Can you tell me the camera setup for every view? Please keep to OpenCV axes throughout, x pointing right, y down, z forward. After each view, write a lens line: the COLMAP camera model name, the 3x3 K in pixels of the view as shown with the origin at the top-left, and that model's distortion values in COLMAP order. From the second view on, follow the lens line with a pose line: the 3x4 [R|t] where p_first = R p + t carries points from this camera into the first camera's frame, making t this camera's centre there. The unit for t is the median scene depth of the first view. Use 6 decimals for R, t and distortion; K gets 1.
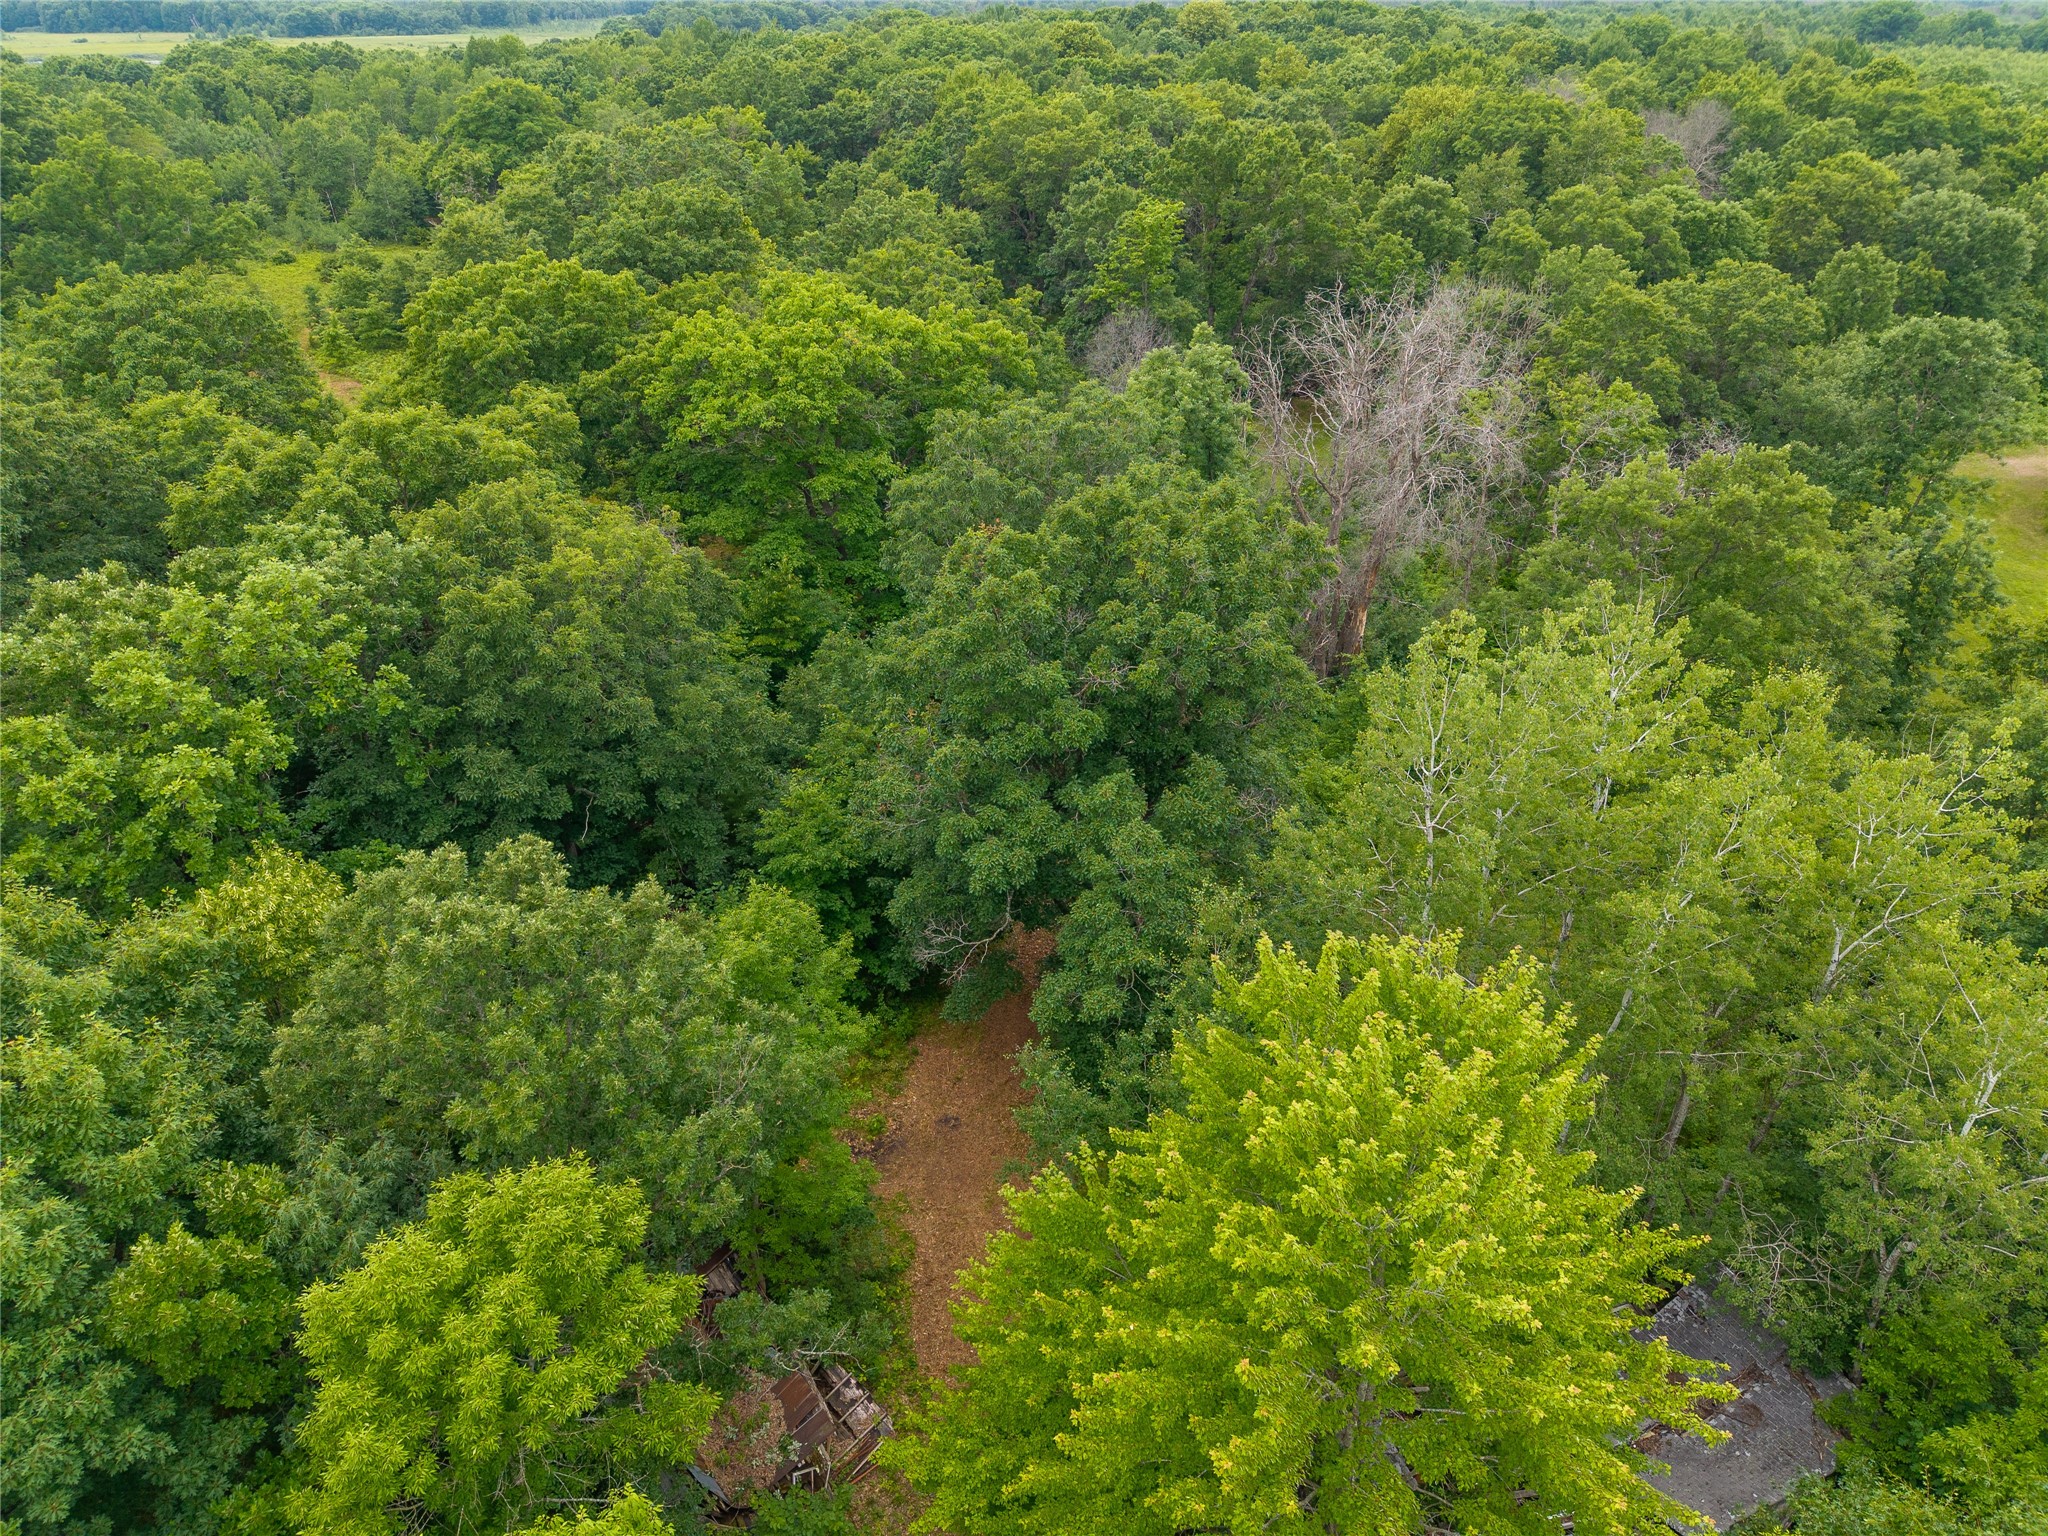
lens RADIAL K [[1393.6, 0, 1024.5], [0, 1393.6, 758.8], [0, 0, 1]] dist [0.031886, -0.029540]
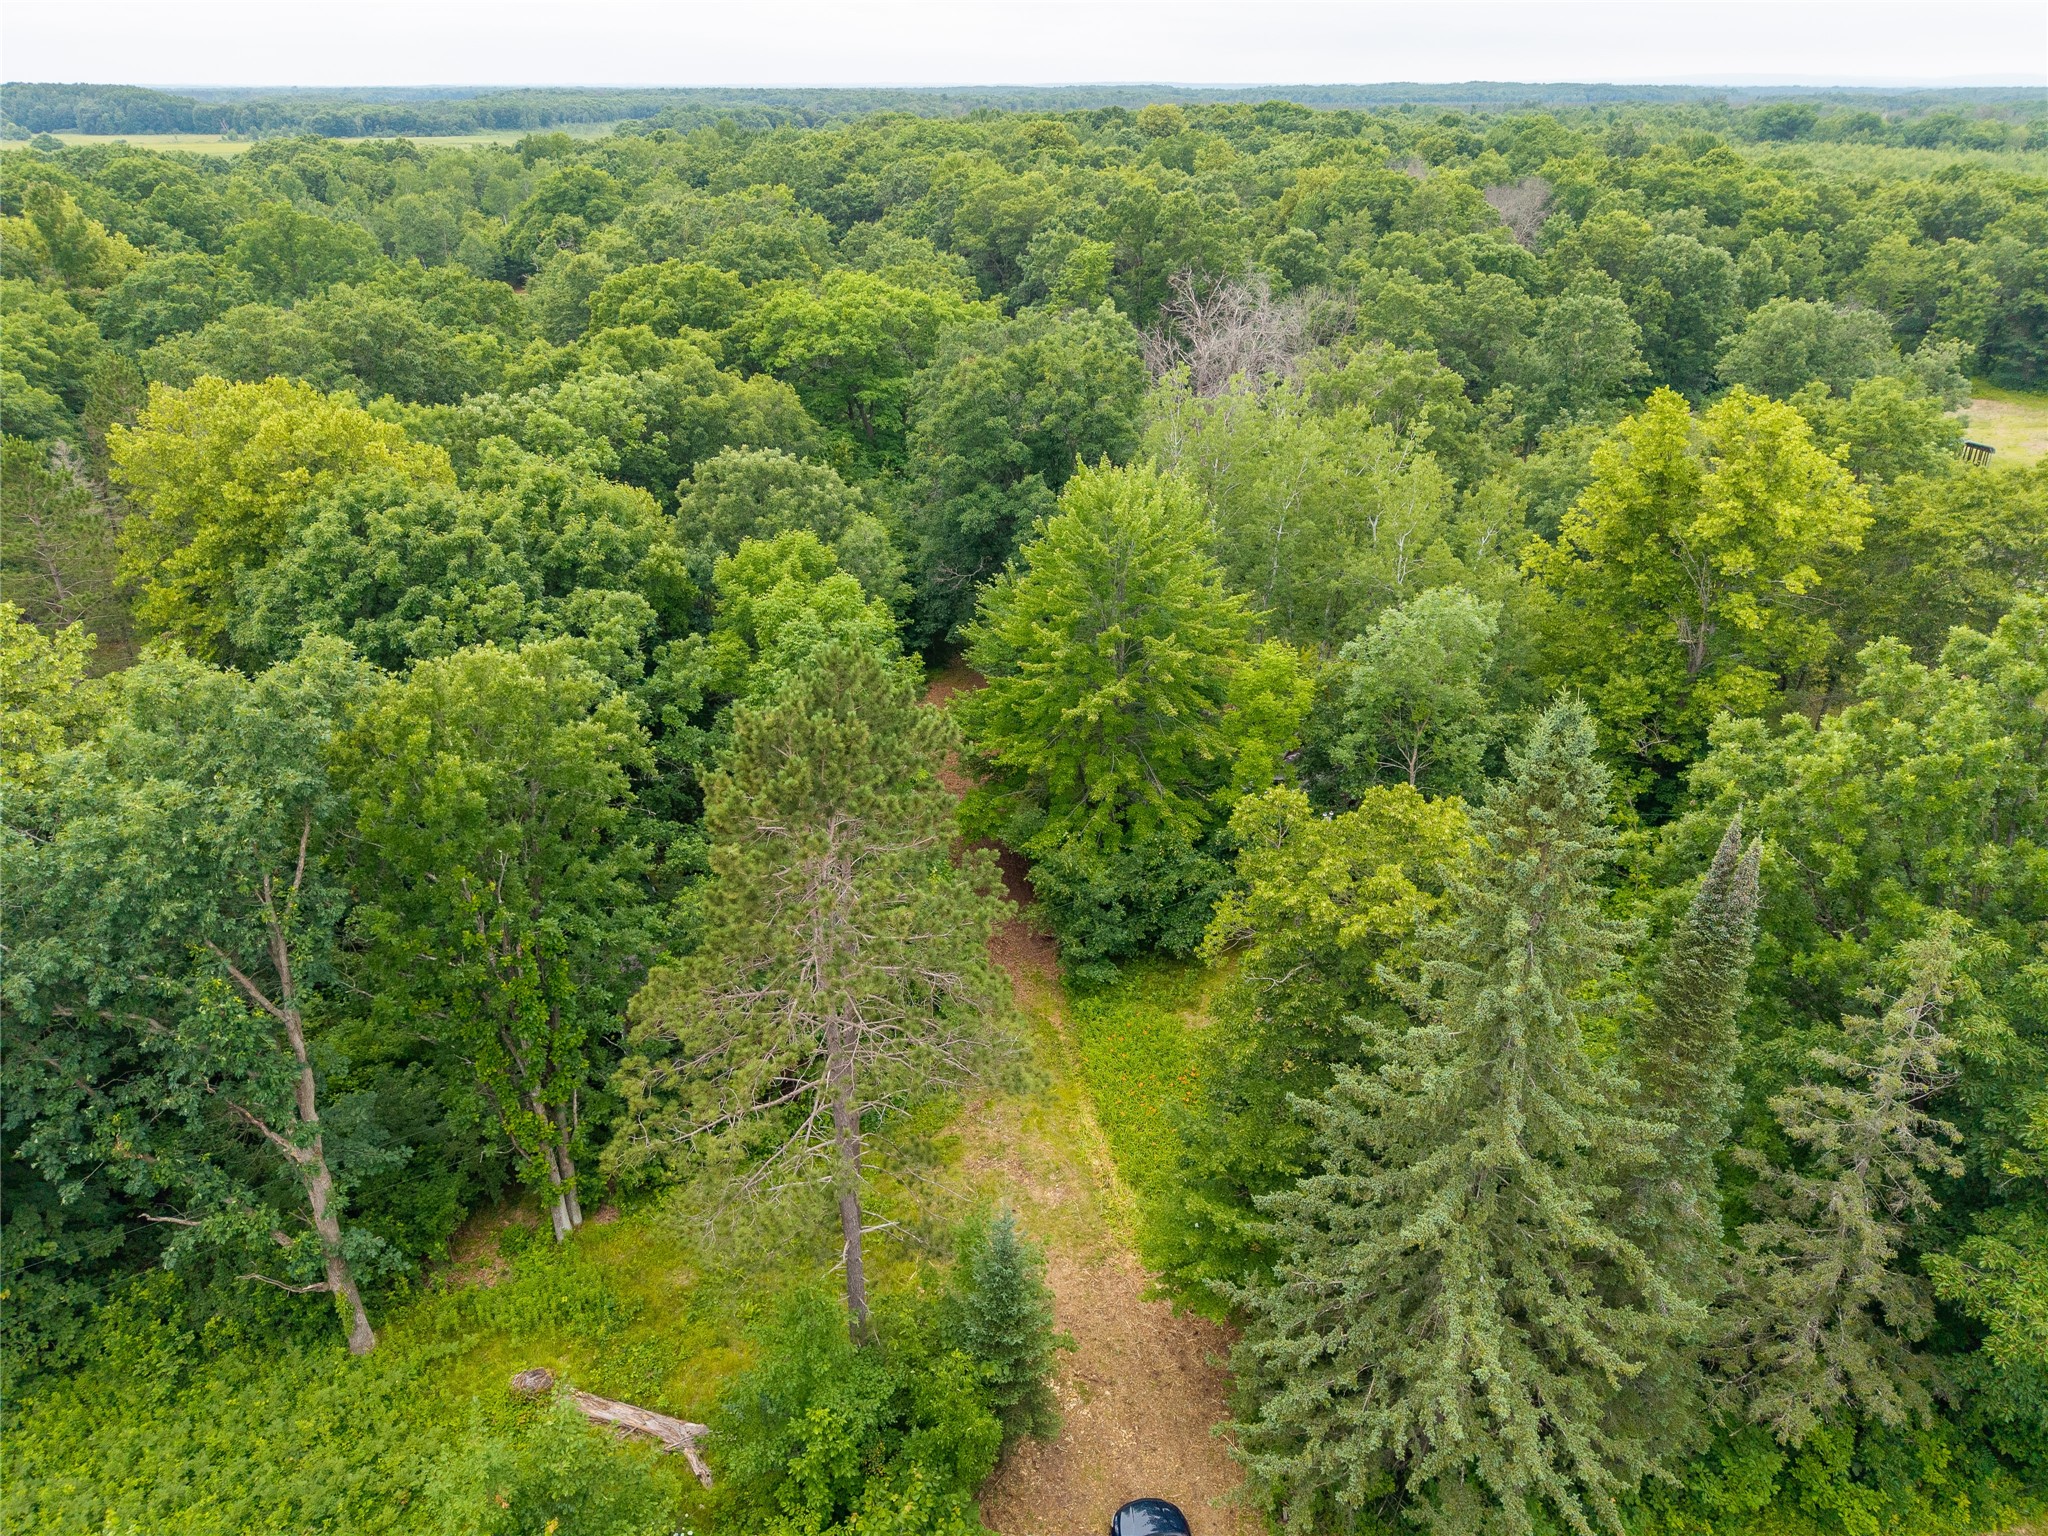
lens RADIAL K [[1393.6, 0, 1021.9], [0, 1393.6, 757.1], [0, 0, 1]] dist [0.031886, -0.029540]
pose [[0.999964, -0.003534, 0.007716, 0.010968], [0.003996, 0.998149, -0.060678, 0.188898], [-0.007487, 0.060707, 0.998128, -0.339469]]
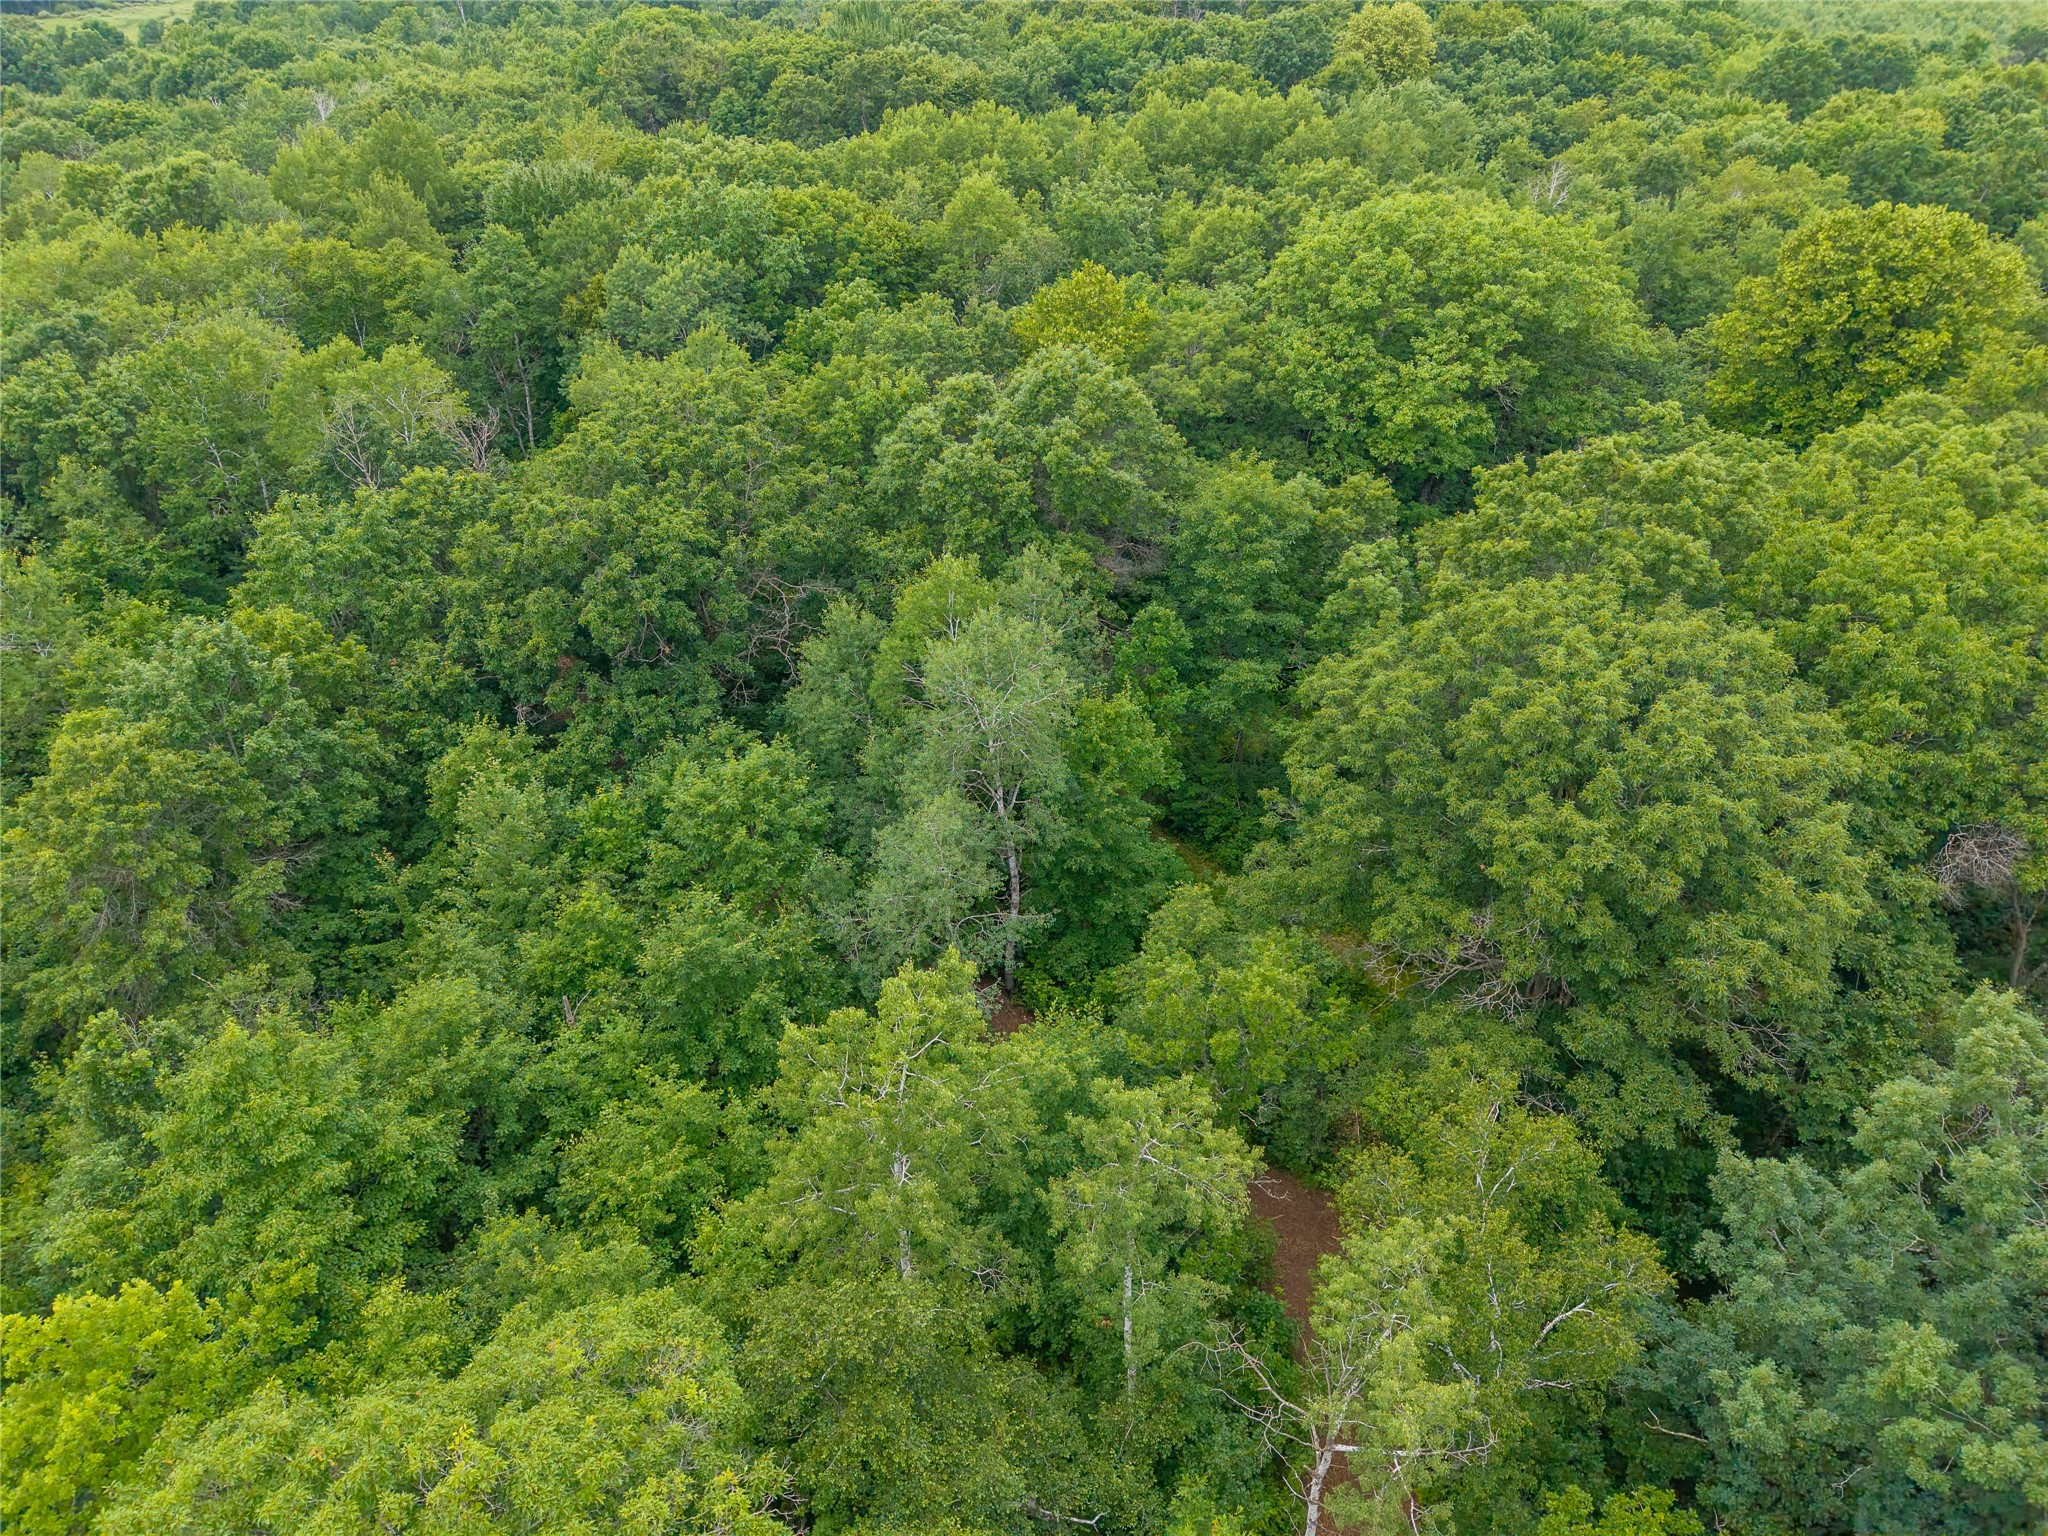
lens RADIAL K [[1393.6, 0, 1017.4], [0, 1393.6, 760.4], [0, 0, 1]] dist [0.031886, -0.029540]
pose [[0.929284, -0.205185, 0.307131, -0.626222], [0.185165, 0.978268, 0.093302, -1.001813], [-0.319601, -0.029834, 0.947083, 1.606598]]
